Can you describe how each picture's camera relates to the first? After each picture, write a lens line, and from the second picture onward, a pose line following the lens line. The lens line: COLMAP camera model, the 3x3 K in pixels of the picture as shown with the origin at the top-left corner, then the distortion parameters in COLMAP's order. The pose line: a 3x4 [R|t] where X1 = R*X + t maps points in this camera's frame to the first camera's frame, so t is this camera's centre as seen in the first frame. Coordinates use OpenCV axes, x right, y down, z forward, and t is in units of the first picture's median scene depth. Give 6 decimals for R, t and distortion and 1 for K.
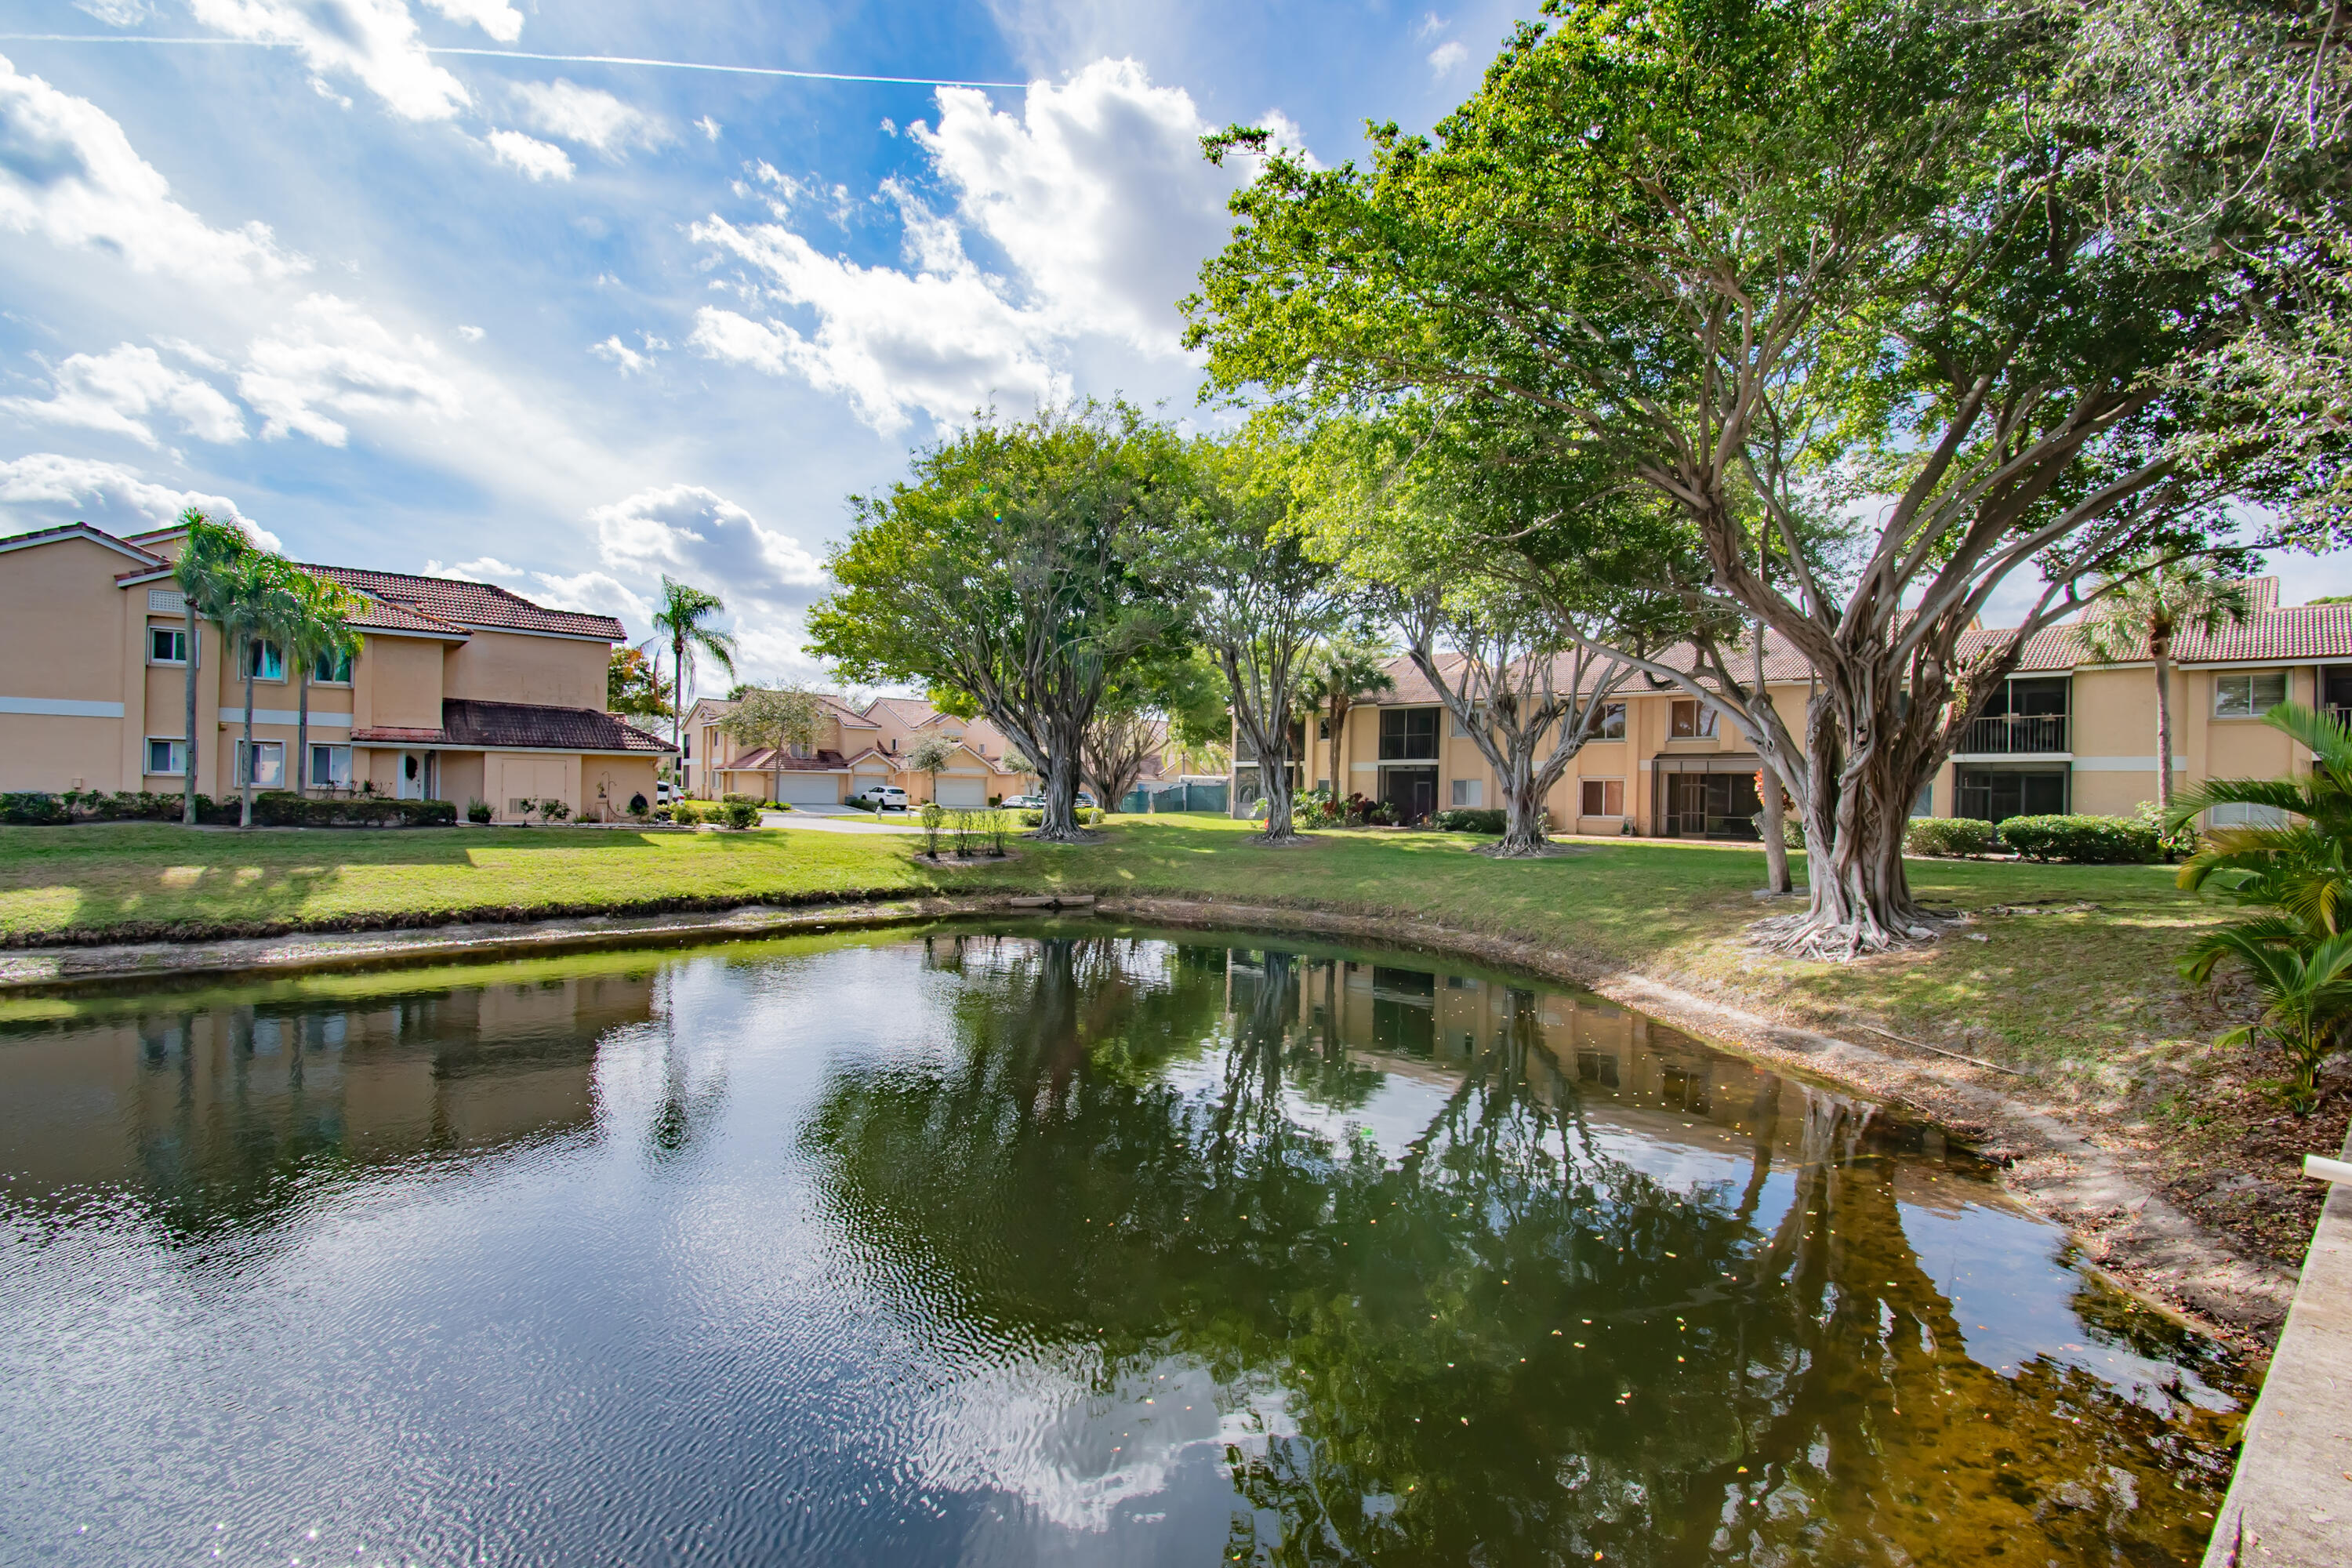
lens RADIAL K [[1074.9, 0, 1170.9], [0, 1074.9, 791.9], [0, 0, 1]] dist [0.025682, -0.030599]
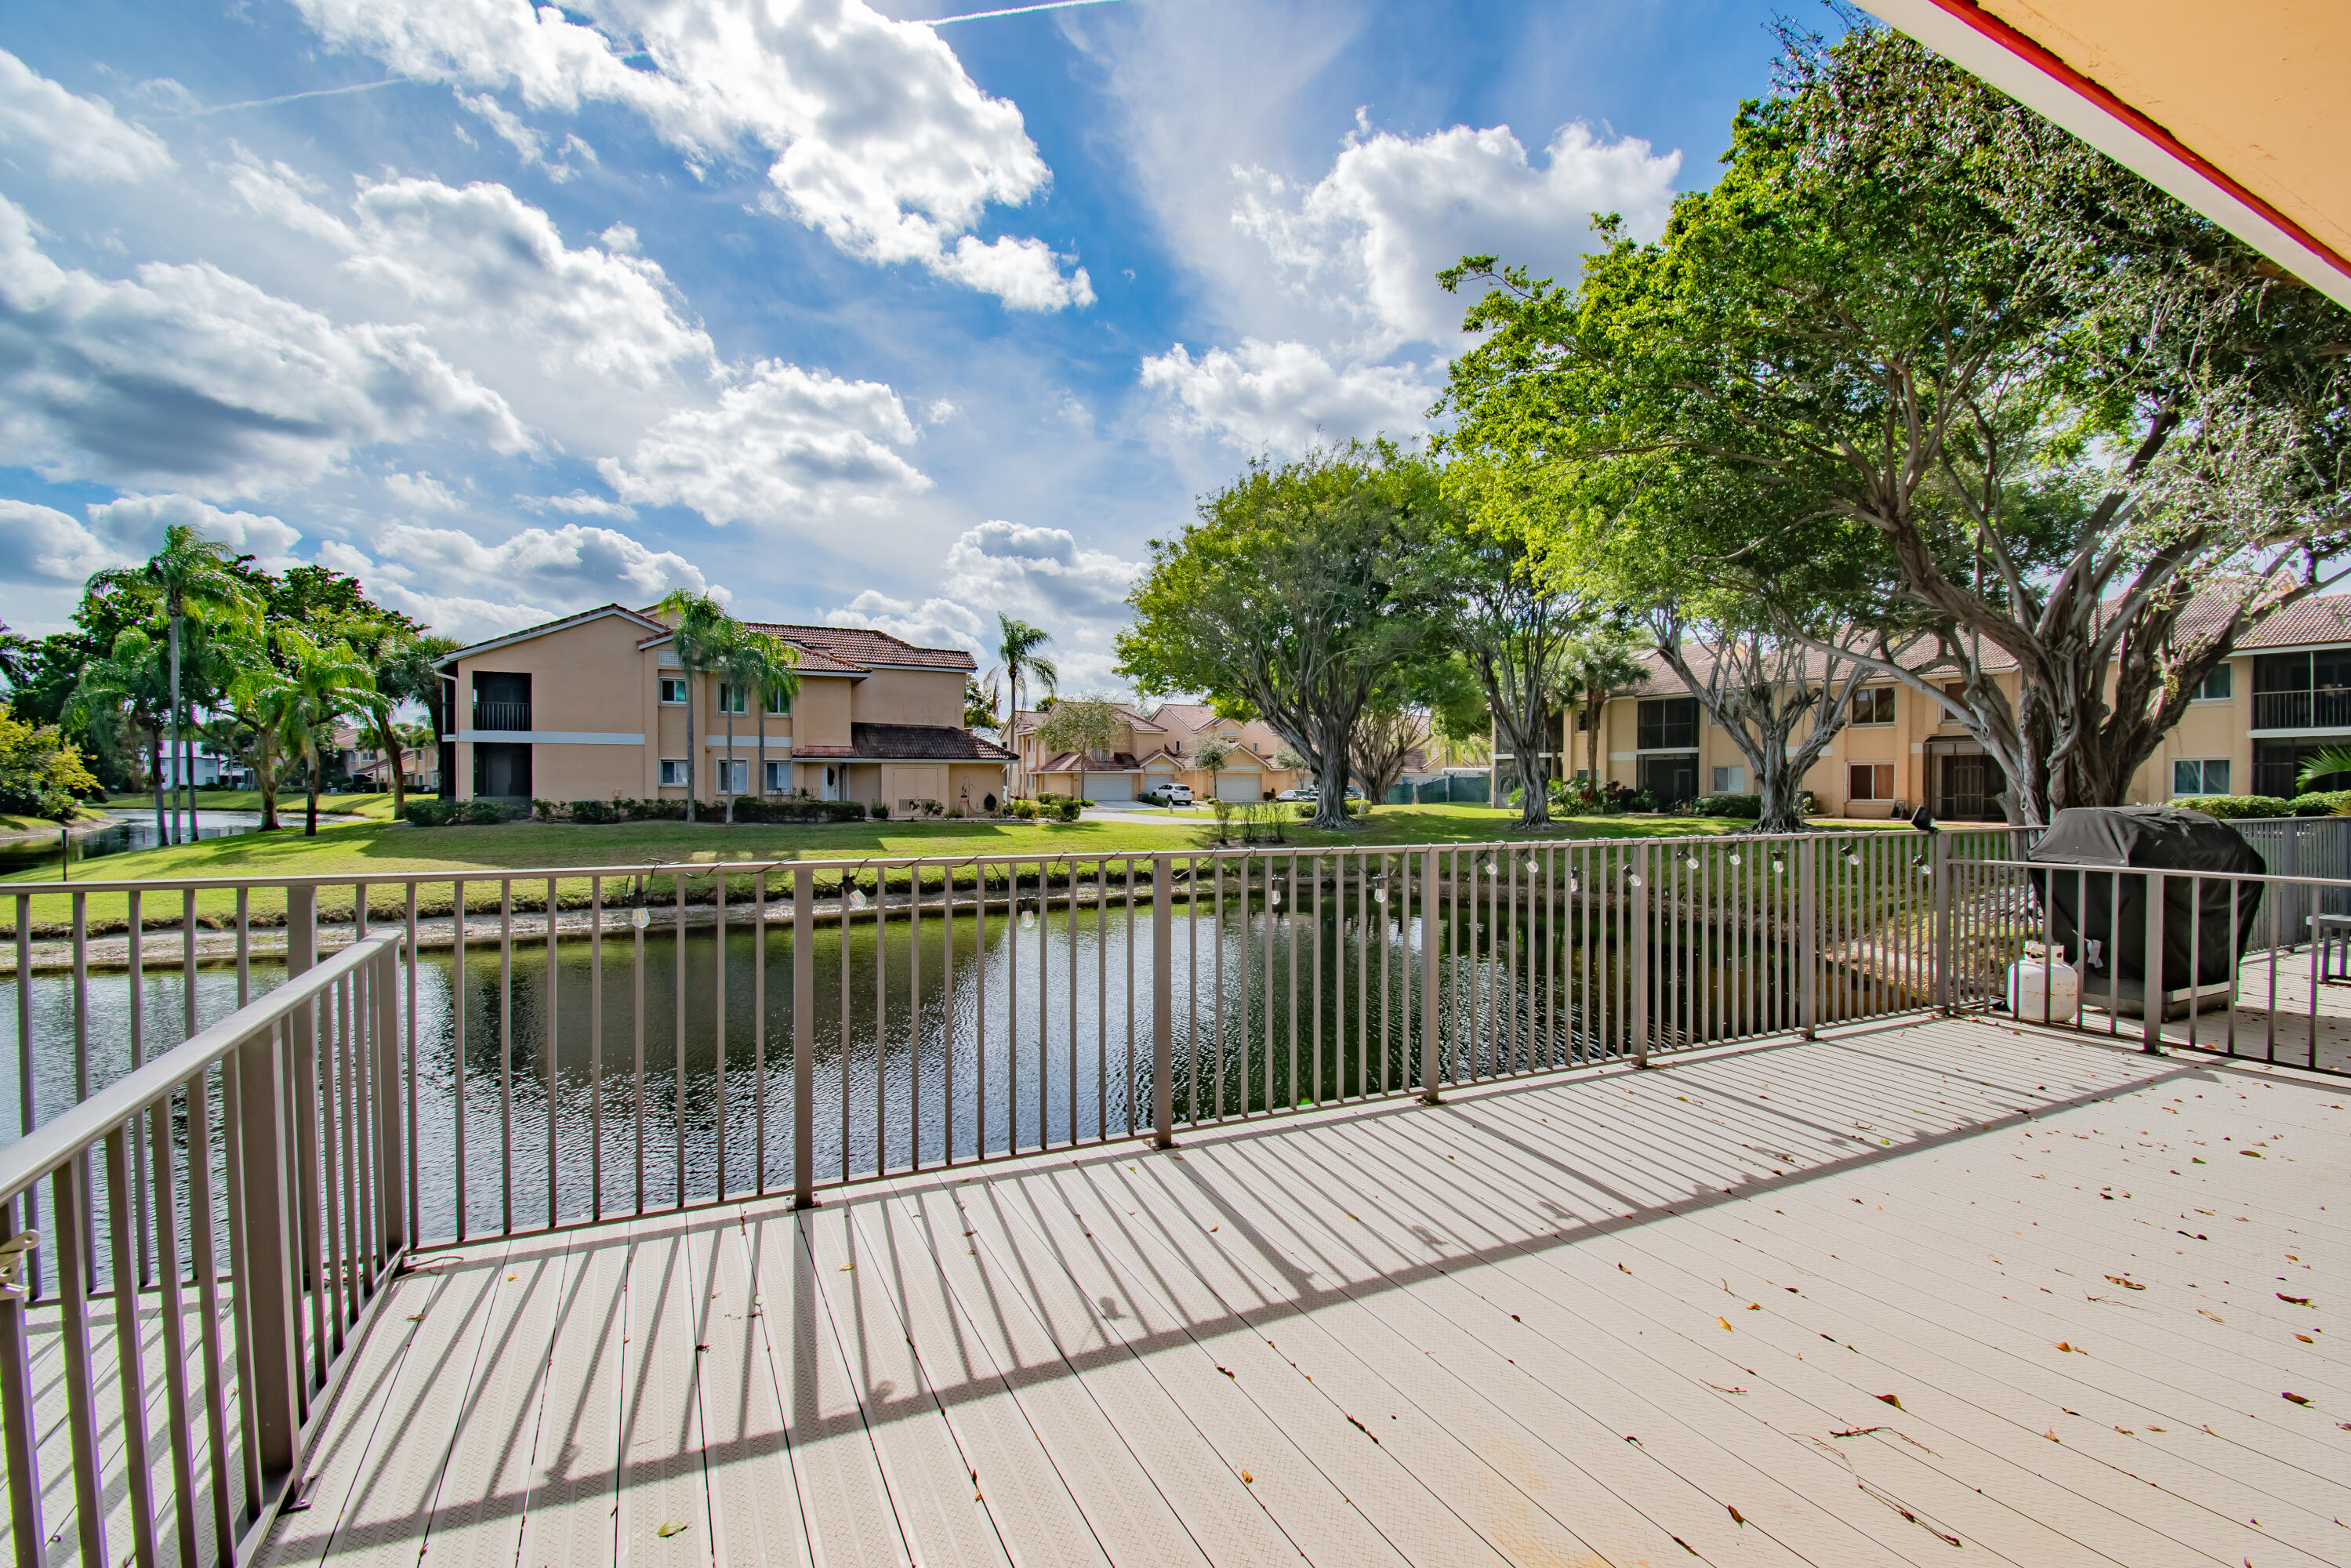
lens RADIAL K [[1049.8, 0, 1188.0], [0, 1049.8, 787.9], [0, 0, 1]] dist [0.013991, -0.019193]
pose [[0.972660, -0.018704, -0.231479, 0.006531], [0.019143, 0.999817, -0.000349, -0.000426], [0.231443, -0.004092, 0.972840, -0.115416]]
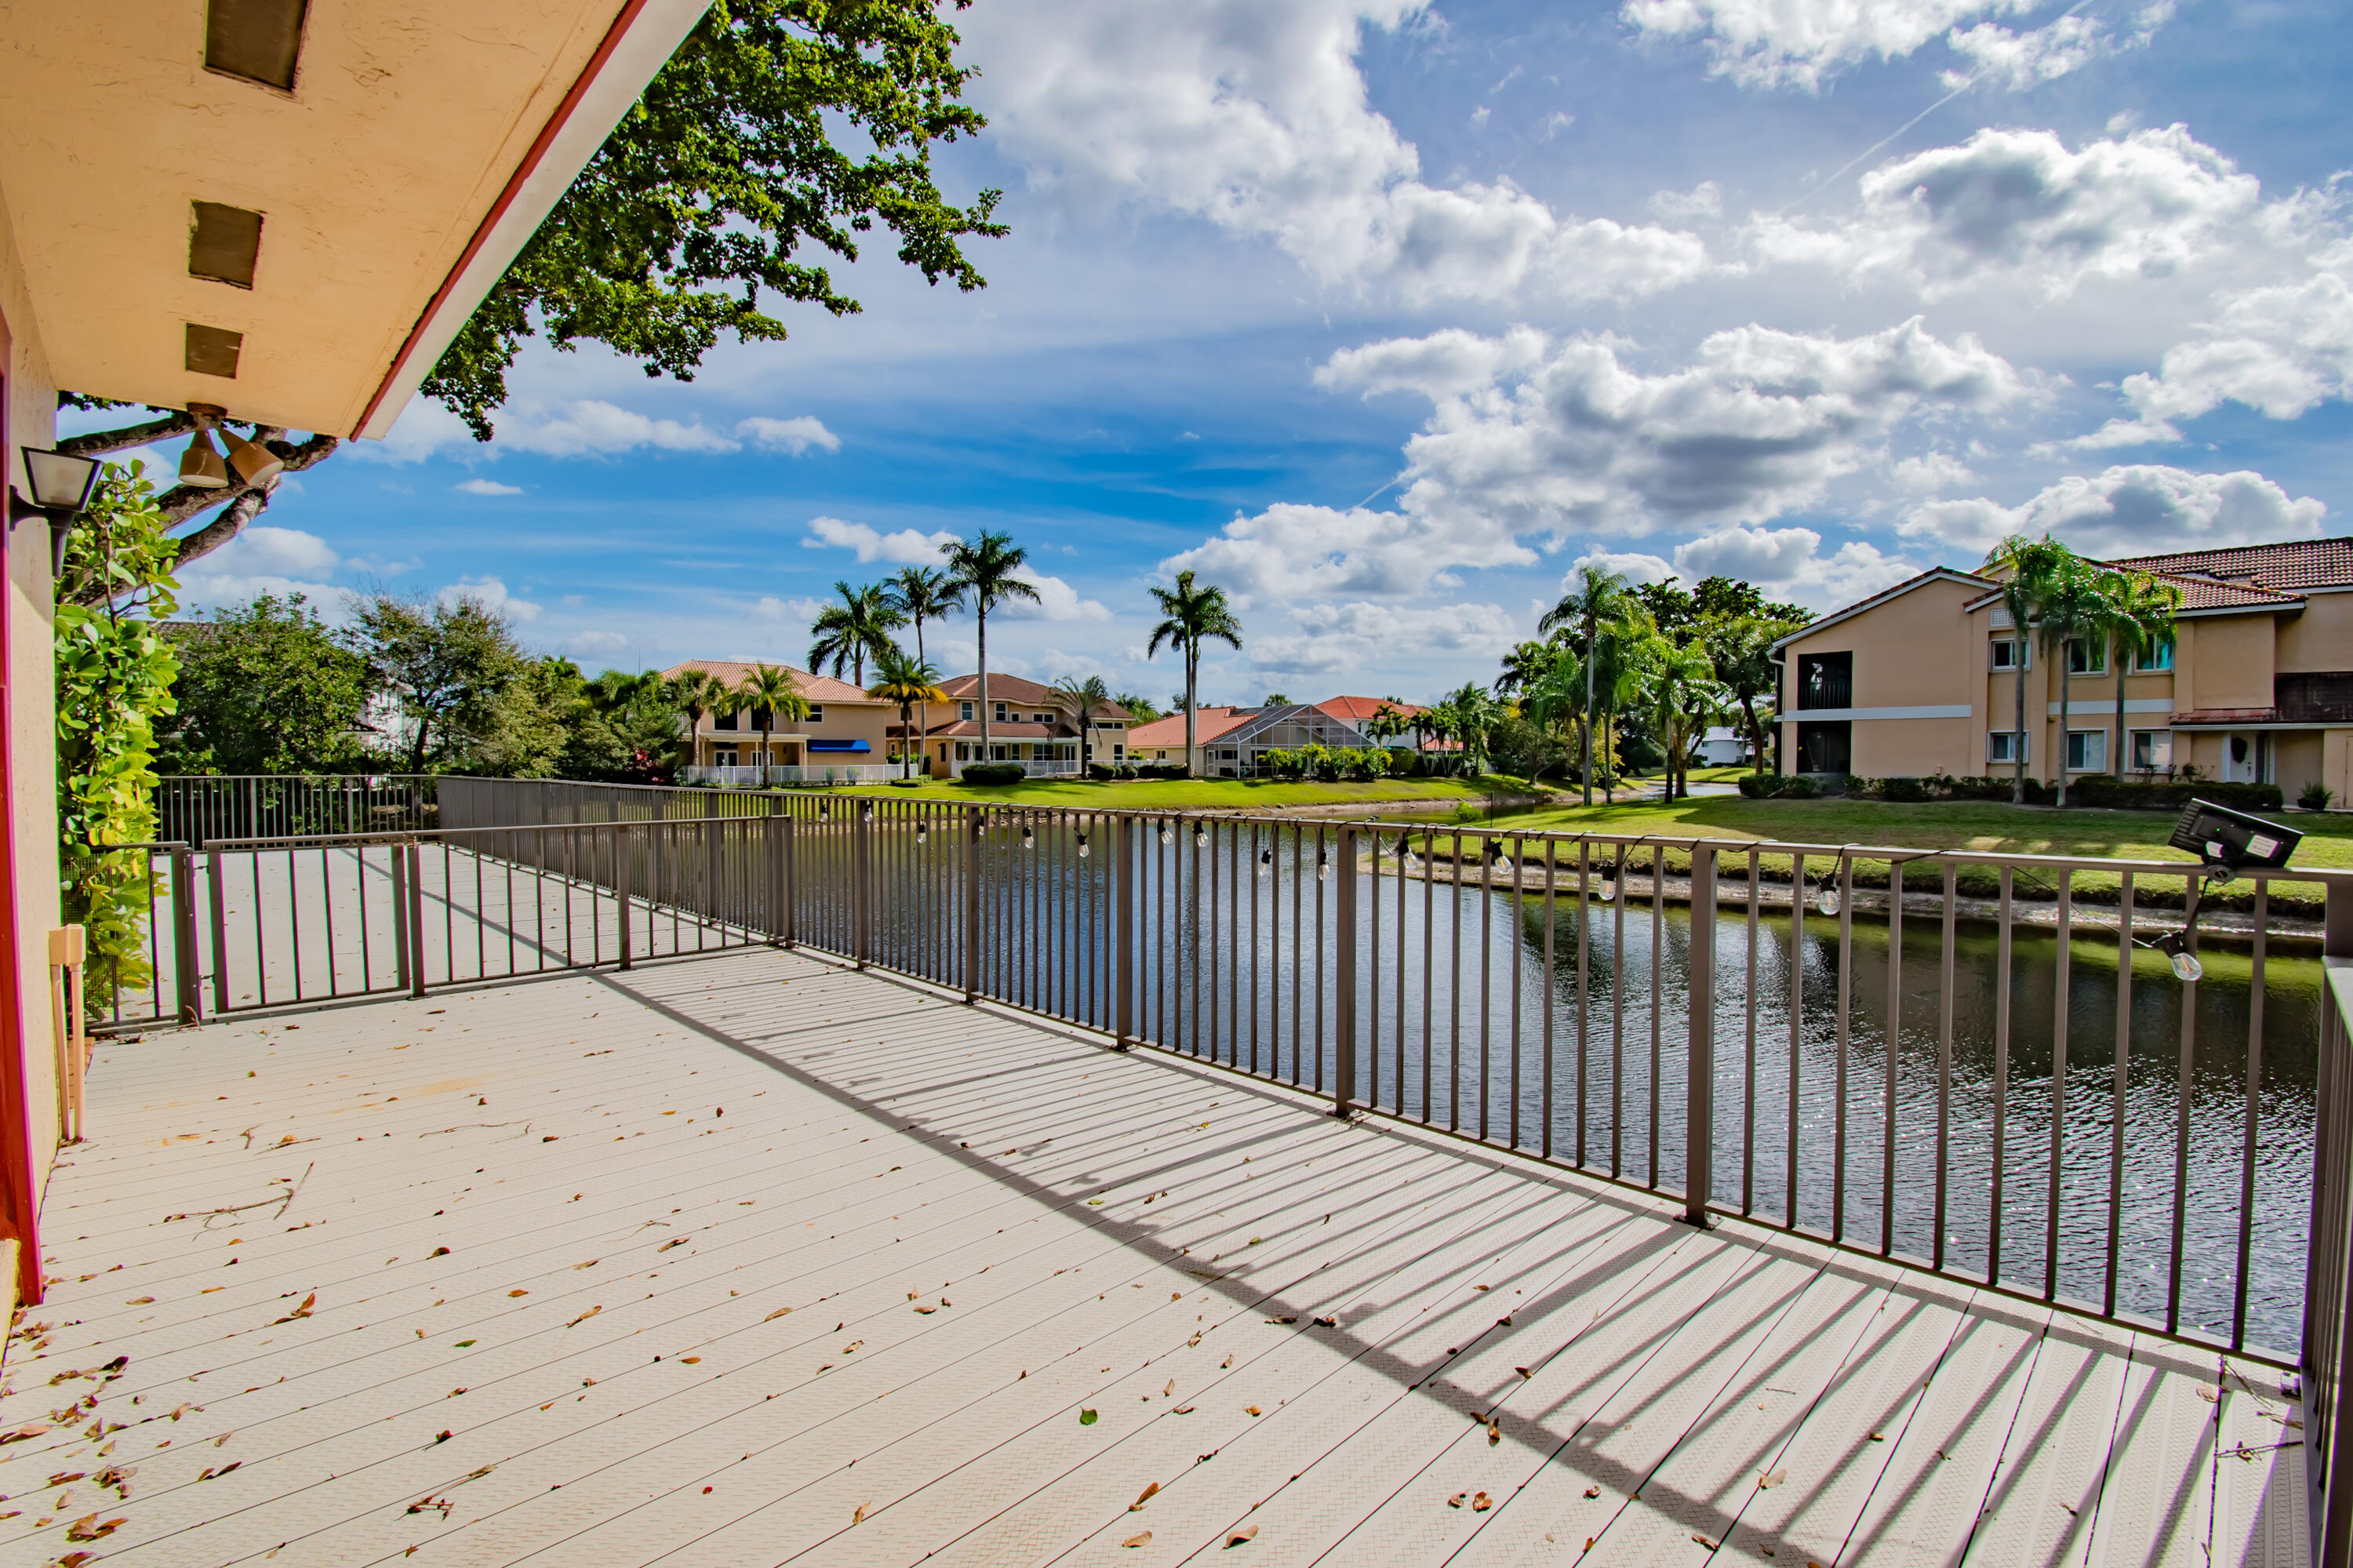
lens RADIAL K [[1050.7, 0, 1189.0], [0, 1050.7, 787.9], [0, 0, 1]] dist [0.013991, -0.019193]
pose [[0.080522, 0.003335, -0.996747, 0.127377], [0.004651, 0.999982, 0.003722, 0.003127], [0.996742, -0.004936, 0.080505, -0.001360]]
